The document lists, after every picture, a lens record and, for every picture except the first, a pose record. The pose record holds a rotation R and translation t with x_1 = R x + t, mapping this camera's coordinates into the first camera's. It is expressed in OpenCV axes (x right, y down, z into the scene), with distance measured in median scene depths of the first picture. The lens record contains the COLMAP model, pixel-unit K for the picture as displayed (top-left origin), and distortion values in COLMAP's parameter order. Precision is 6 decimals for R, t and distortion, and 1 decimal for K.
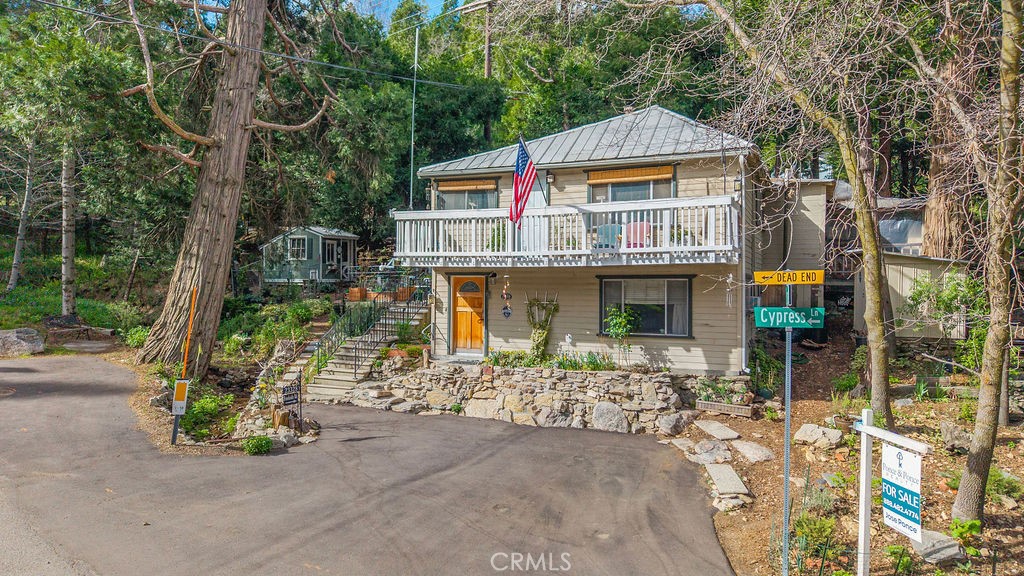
lens RADIAL K [[681.2, 0, 509.6], [0, 681.2, 292.6], [0, 0, 1]] dist [0.029963, -0.031846]
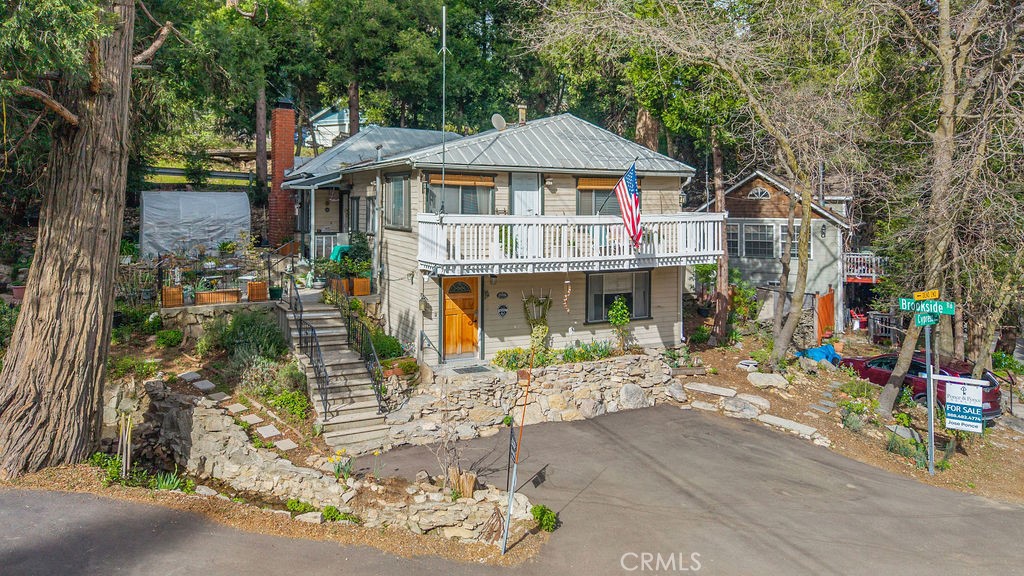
lens RADIAL K [[694.4, 0, 498.1], [0, 694.4, 225.3], [0, 0, 1]] dist [0.004073, -0.005684]
pose [[0.637011, -0.021527, 0.770554, -0.813606], [0.007245, 0.999733, 0.021940, -0.123383], [-0.770821, -0.008393, 0.636996, 0.380005]]
